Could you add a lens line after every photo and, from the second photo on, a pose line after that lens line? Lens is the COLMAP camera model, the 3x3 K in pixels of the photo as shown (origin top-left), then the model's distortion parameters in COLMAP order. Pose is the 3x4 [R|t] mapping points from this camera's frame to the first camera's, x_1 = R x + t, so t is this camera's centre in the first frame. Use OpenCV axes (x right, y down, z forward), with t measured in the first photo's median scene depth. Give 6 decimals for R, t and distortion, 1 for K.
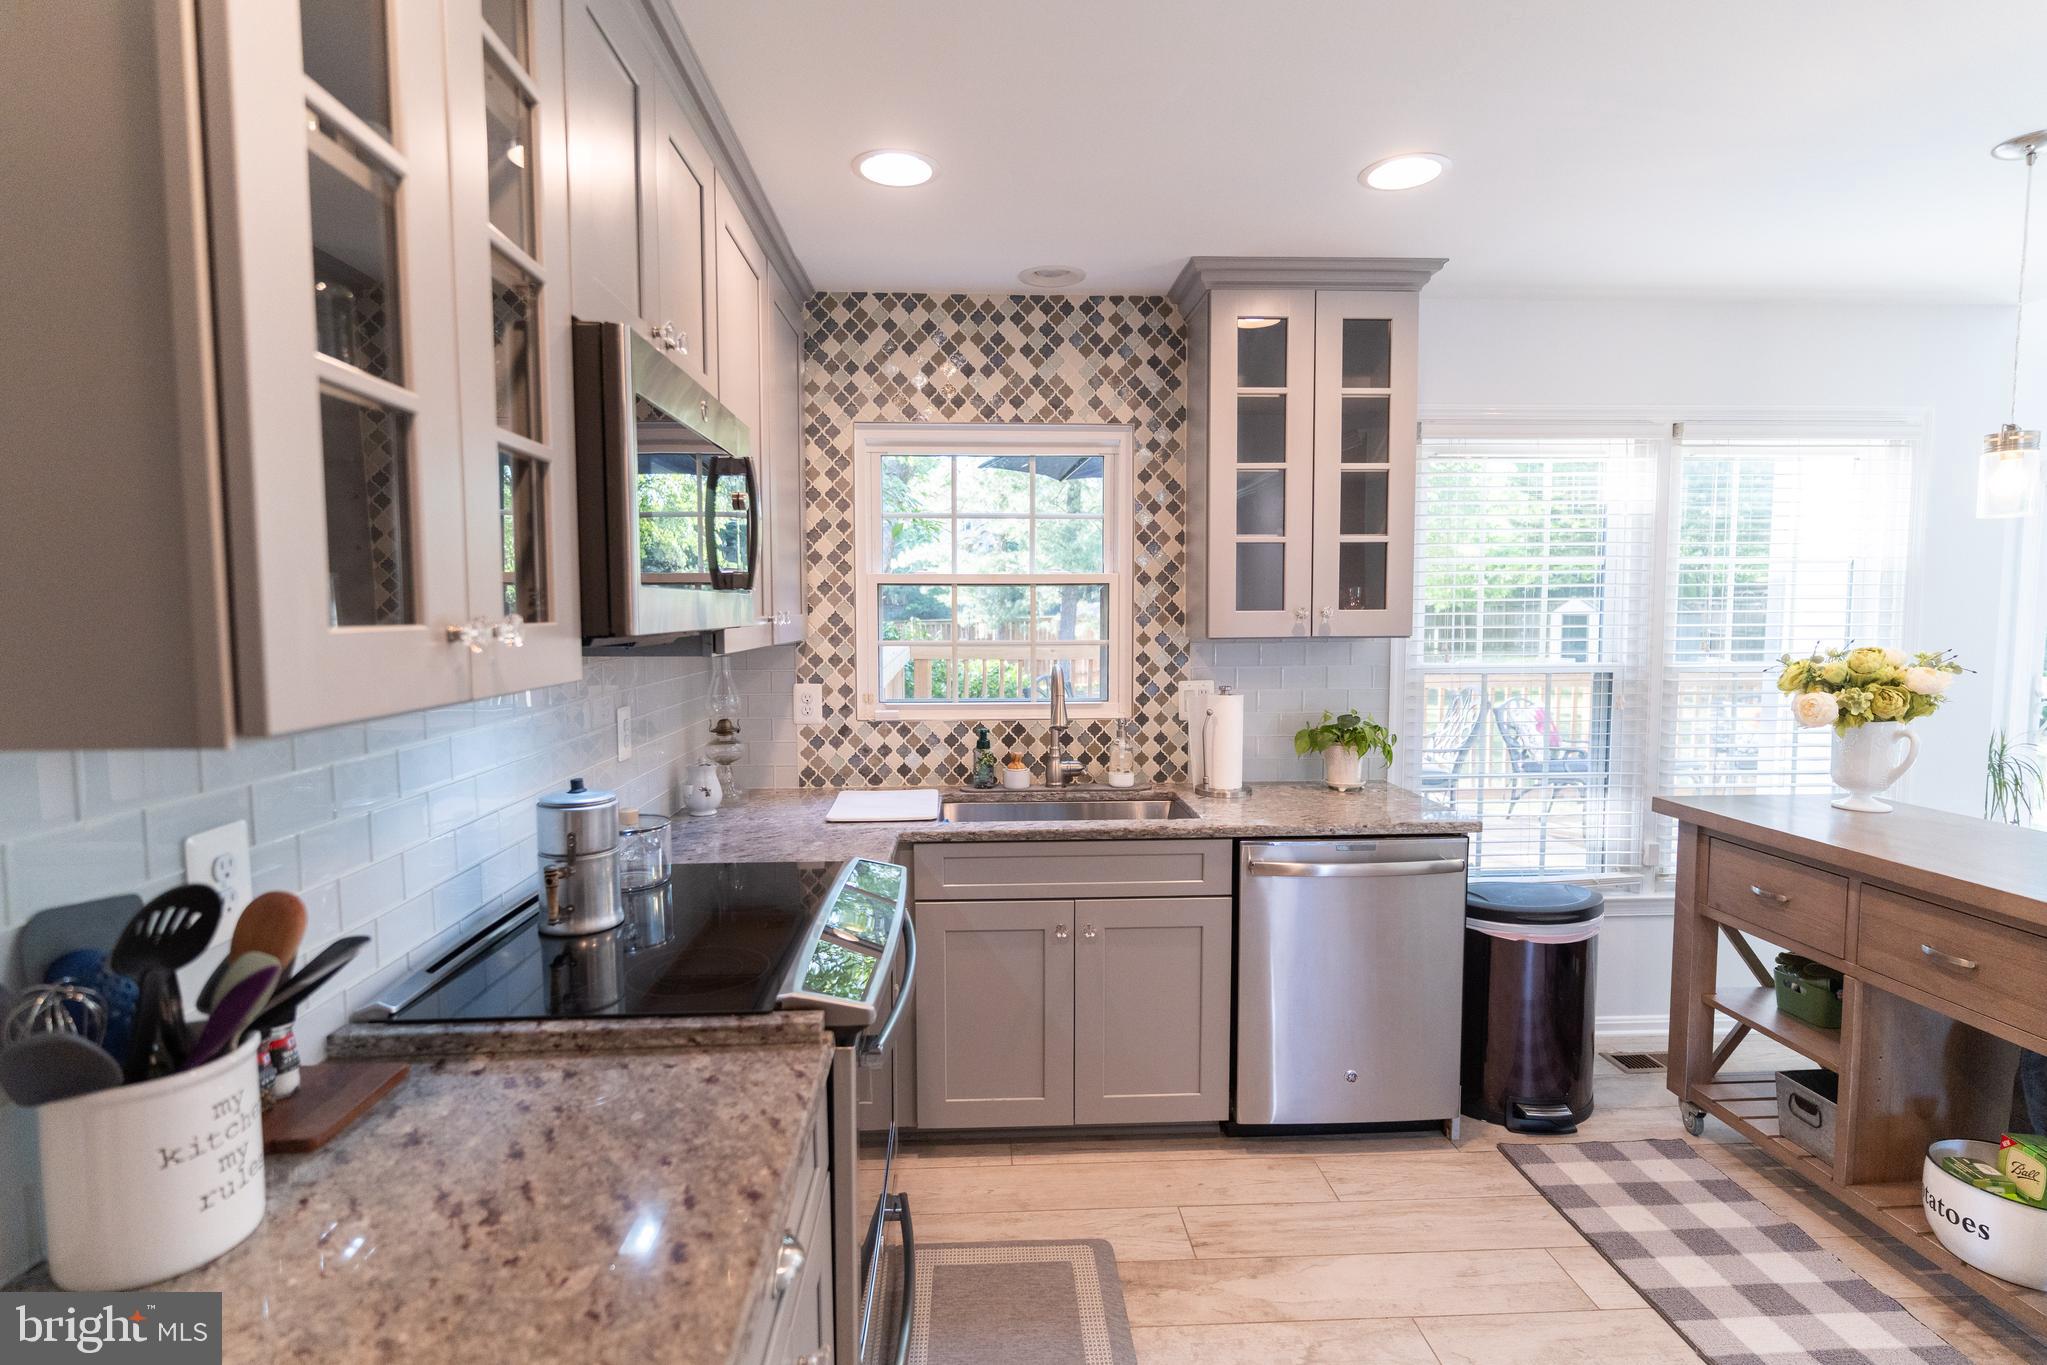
lens RADIAL K [[1004.4, 0, 1023.5], [0, 1004.4, 682.5], [0, 0, 1]] dist [0.000560, 0.000296]
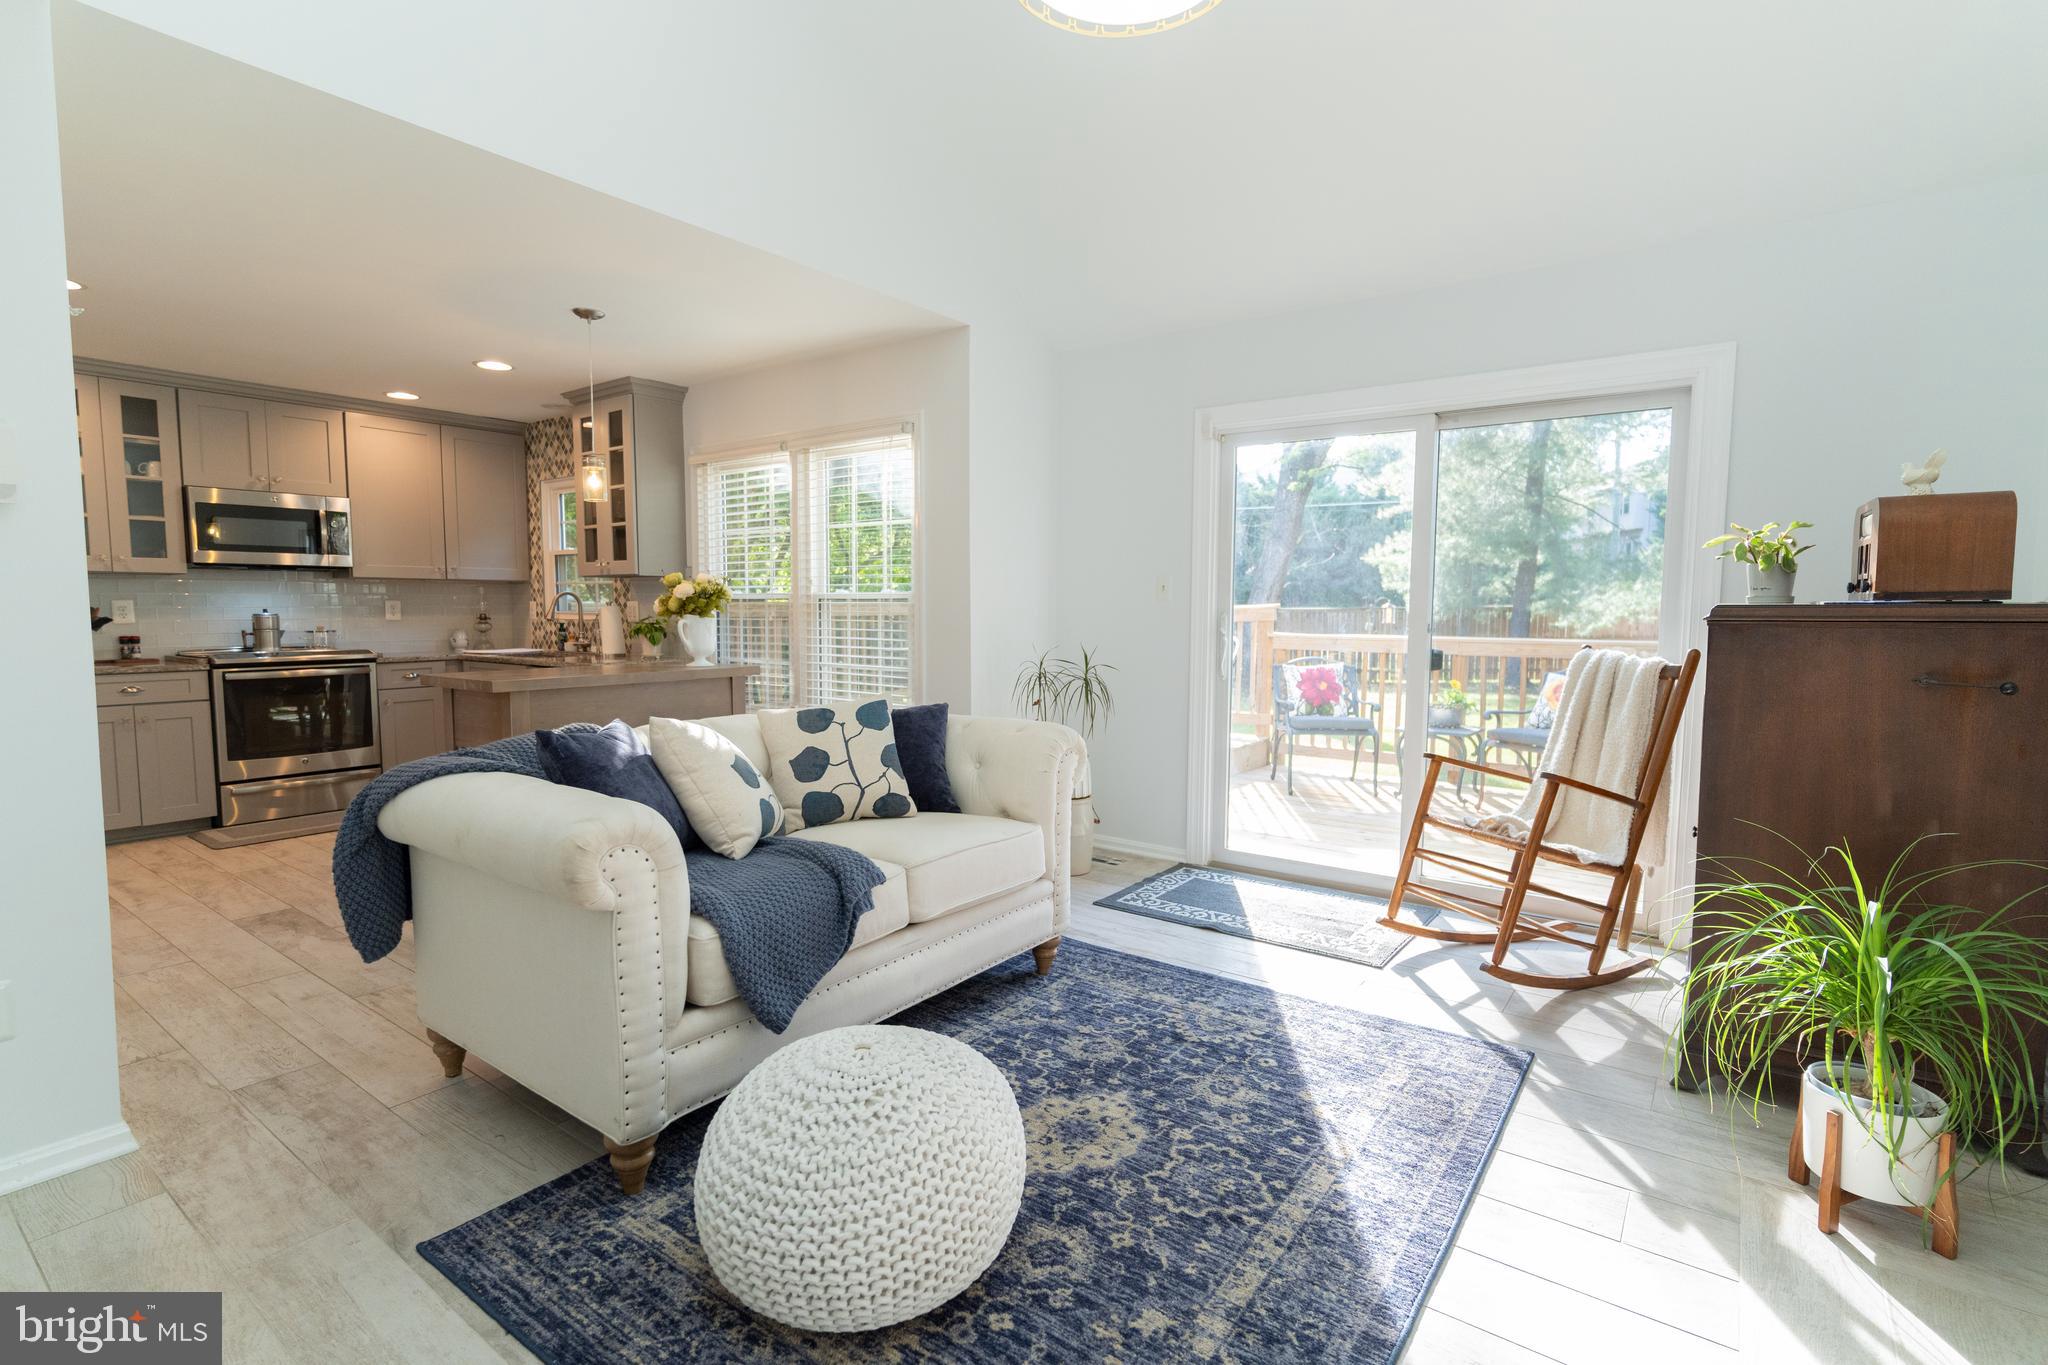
lens RADIAL K [[972.2, 0, 1024.0], [0, 972.2, 682.5], [0, 0, 1]] dist [0.001003, 0.000419]
pose [[0.769054, 0.058081, -0.636540, 2.300290], [-0.053609, 0.998215, 0.026313, 0.076188], [0.636932, 0.013888, 0.770795, 0.055588]]
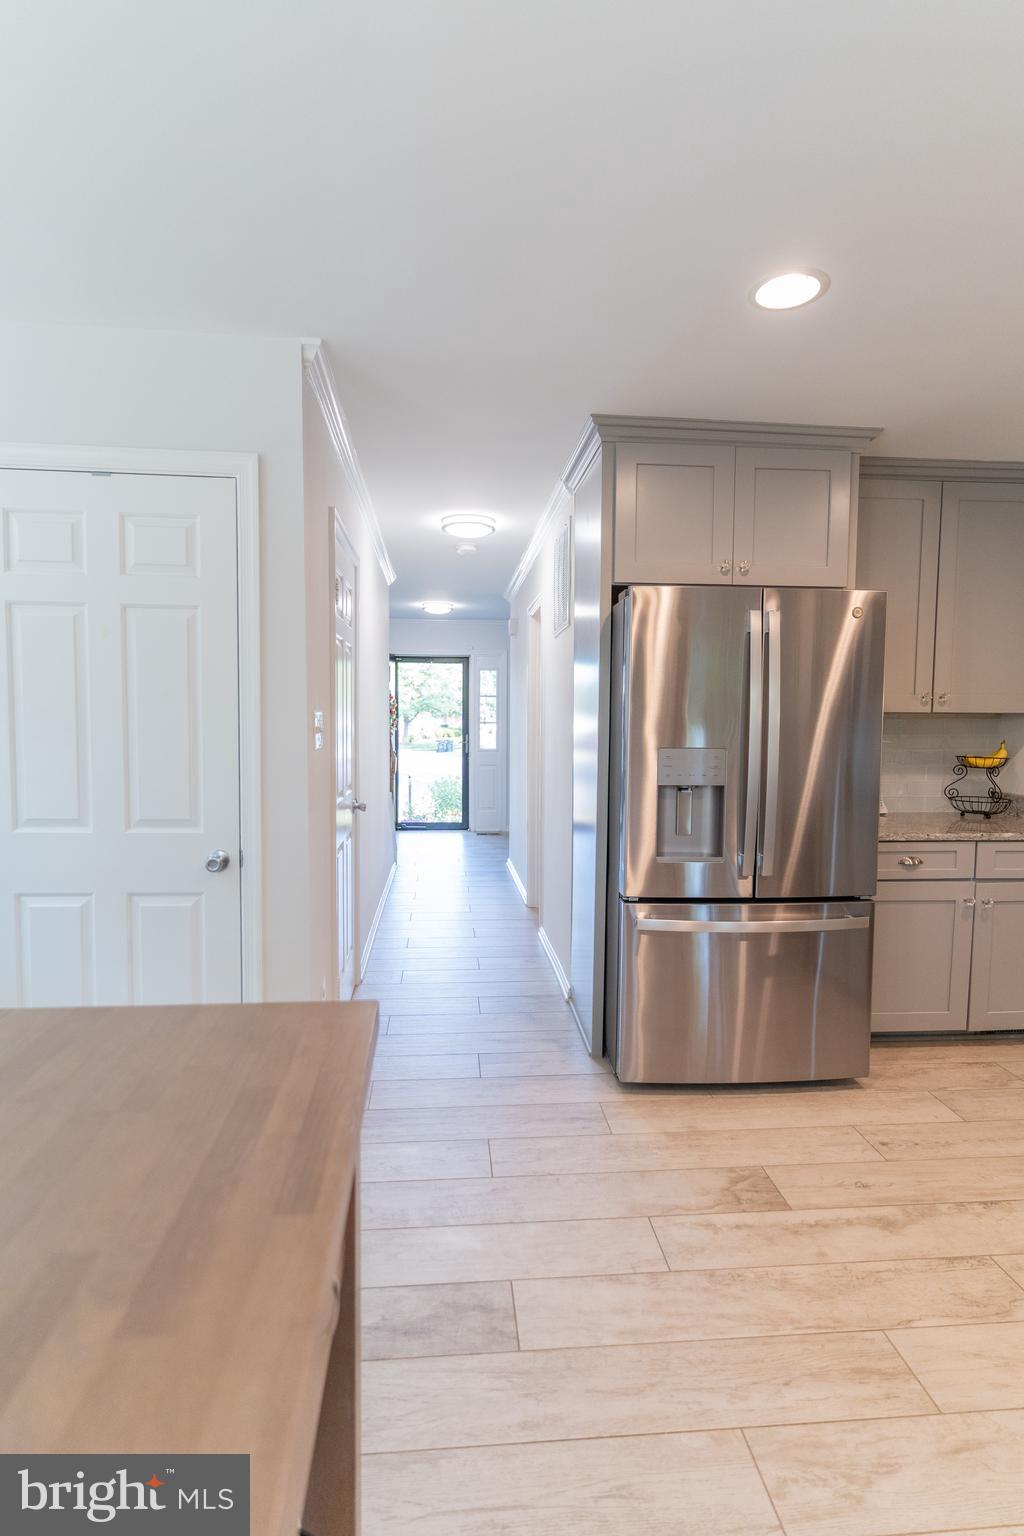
lens RADIAL K [[753.7, 0, 508.7], [0, 753.7, 771.8], [0, 0, 1]] dist [0.000560, 0.000296]
pose [[-0.999390, -0.001466, -0.034894, 0.628134], [-0.006576, 0.989147, 0.146785, -0.031739], [0.034300, 0.146924, -0.988553, 0.987025]]
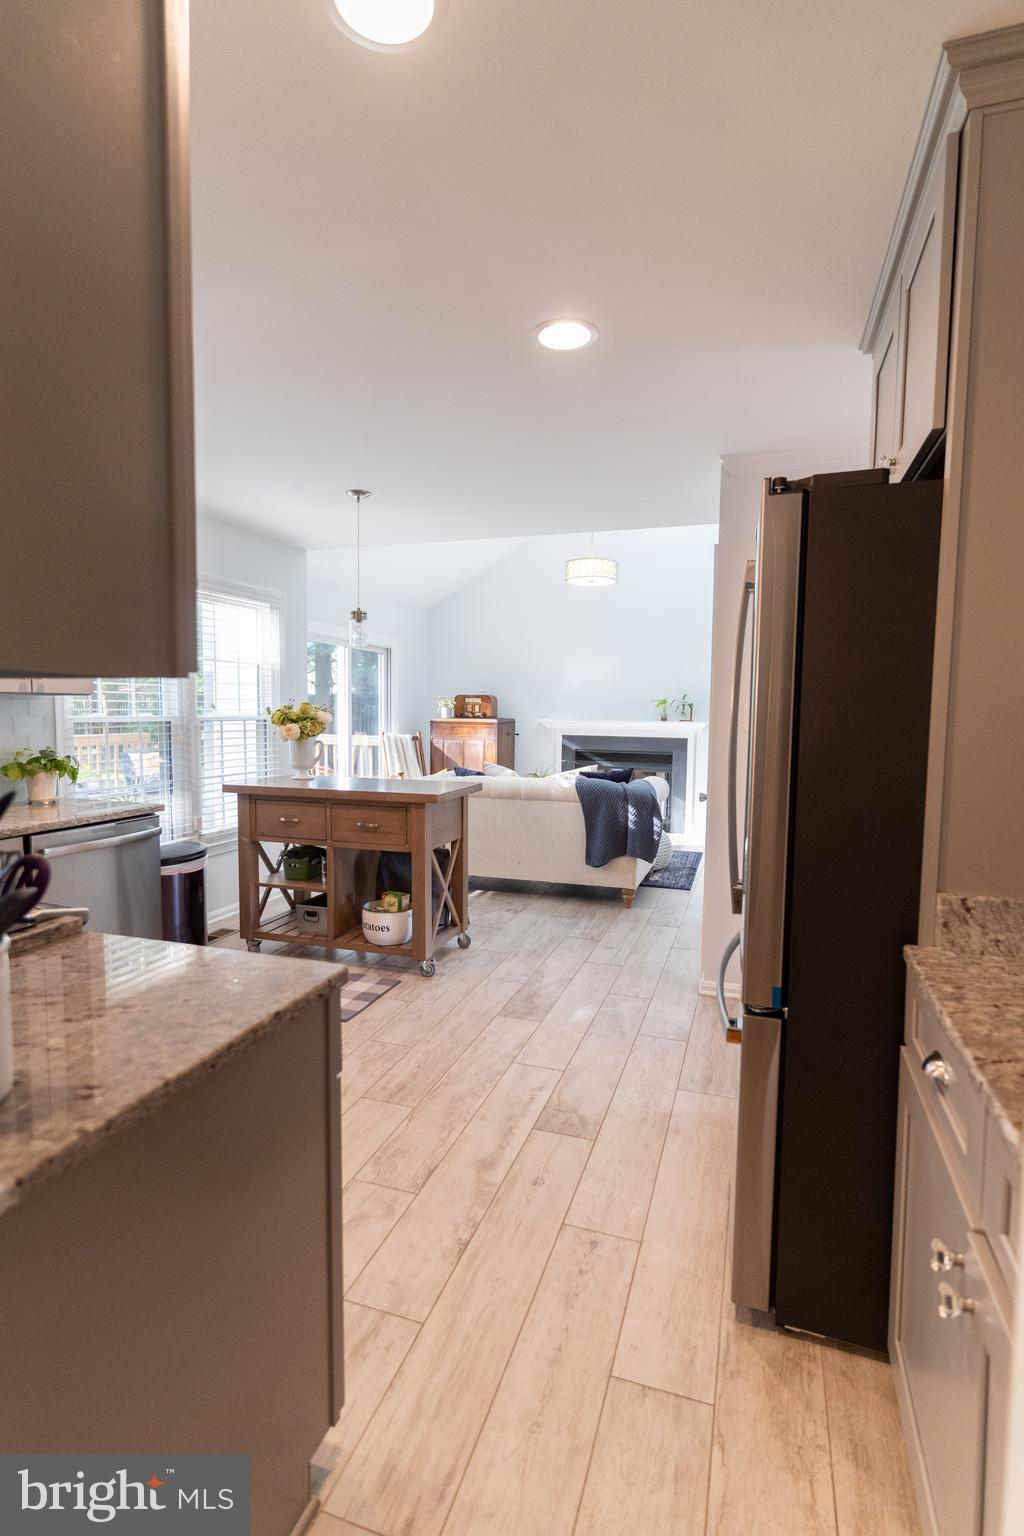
lens RADIAL K [[753.7, 0, 508.7], [0, 753.7, 771.8], [0, 0, 1]] dist [0.000560, 0.000296]
pose [[0.366512, -0.070942, 0.927705, -0.476427], [0.058102, 0.996888, 0.053278, 0.049747], [-0.928597, 0.034374, 0.369493, 0.002319]]
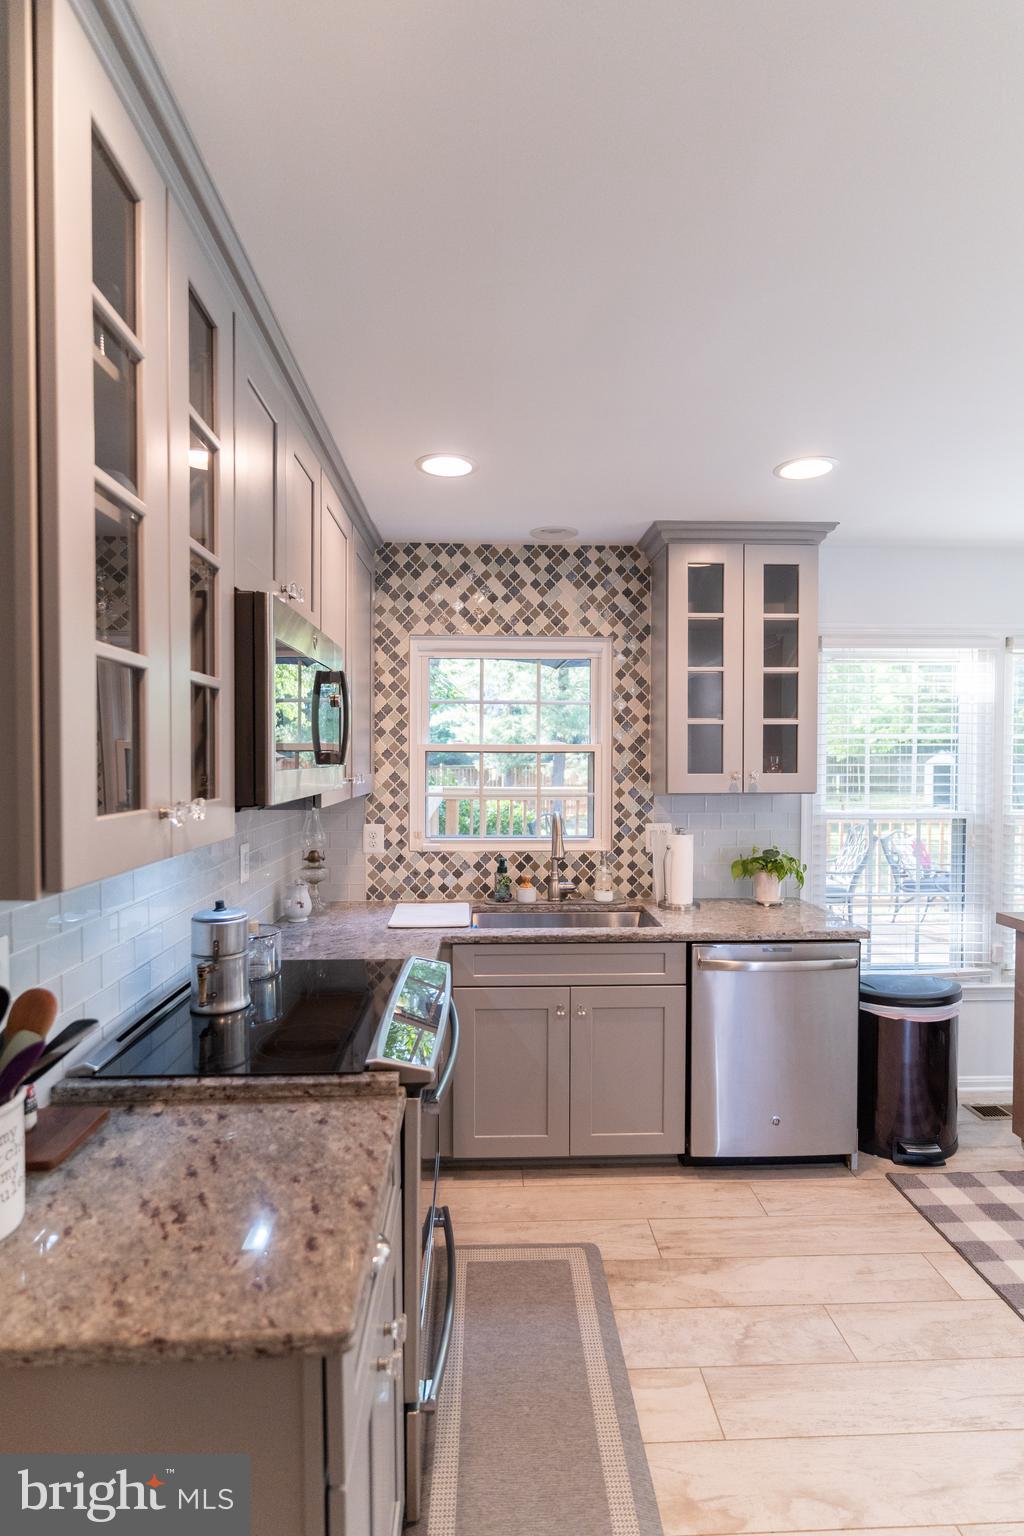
lens RADIAL K [[762.1, 0, 517.6], [0, 762.1, 775.0], [0, 0, 1]] dist [0.000234, -0.000681]
pose [[0.999953, 0.004937, -0.008381, -0.012731], [-0.005337, 0.998817, -0.048327, -0.019116], [0.008132, 0.048370, 0.998796, -0.043192]]
